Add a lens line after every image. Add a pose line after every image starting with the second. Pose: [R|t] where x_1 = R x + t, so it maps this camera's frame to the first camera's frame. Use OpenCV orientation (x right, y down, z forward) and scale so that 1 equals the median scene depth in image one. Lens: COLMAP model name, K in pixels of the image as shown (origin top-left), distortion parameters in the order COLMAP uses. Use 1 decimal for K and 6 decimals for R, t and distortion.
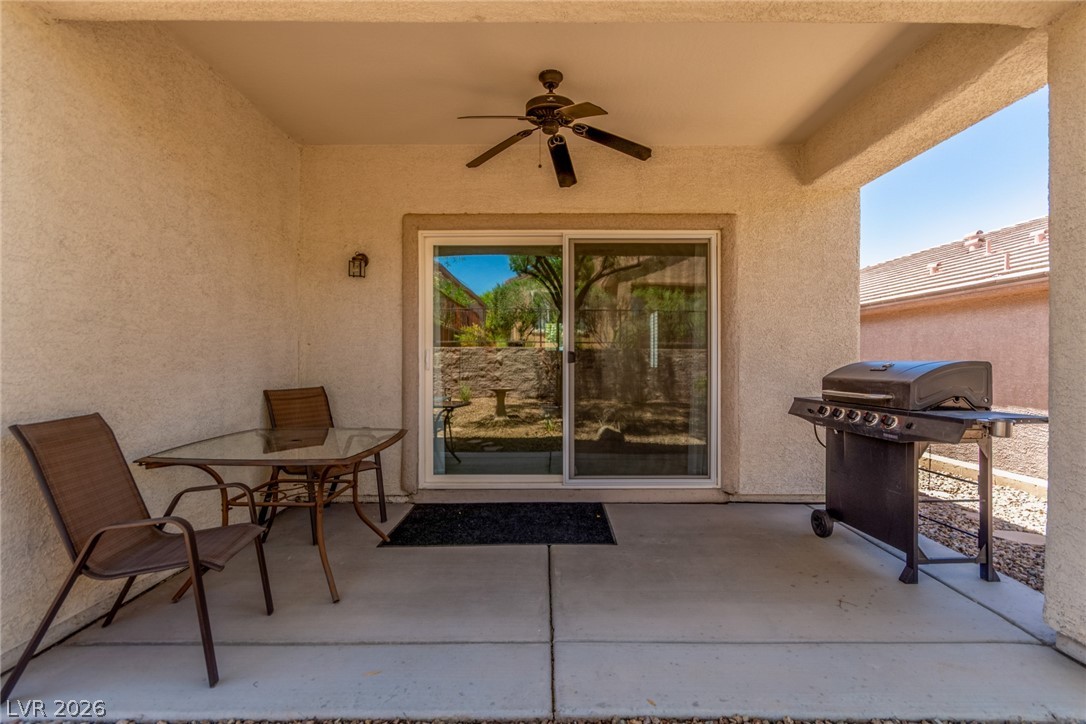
lens RADIAL K [[513.7, 0, 546.1], [0, 513.7, 362.8], [0, 0, 1]] dist [0.002150, 0.002865]
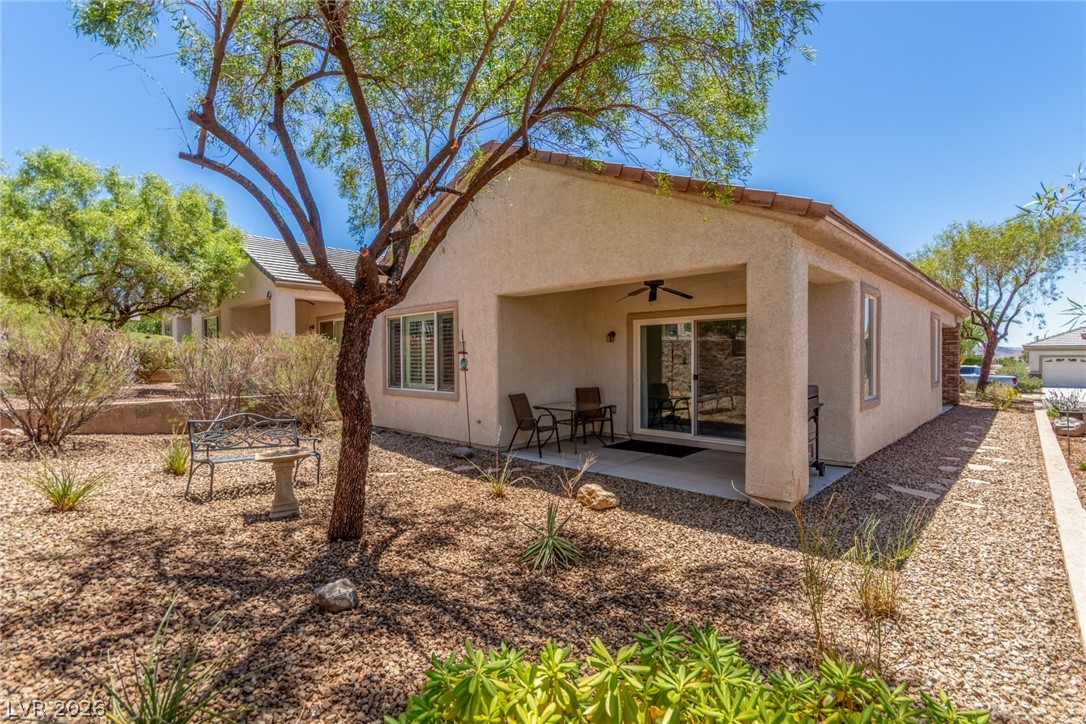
lens RADIAL K [[513.7, 0, 542.8], [0, 513.7, 361.0], [0, 0, 1]] dist [0.002150, 0.002865]
pose [[0.717294, 0.000696, -0.696771, 1.065074], [0.007489, 0.999934, 0.008708, -0.099995], [0.696731, -0.011464, 0.717241, -0.929384]]
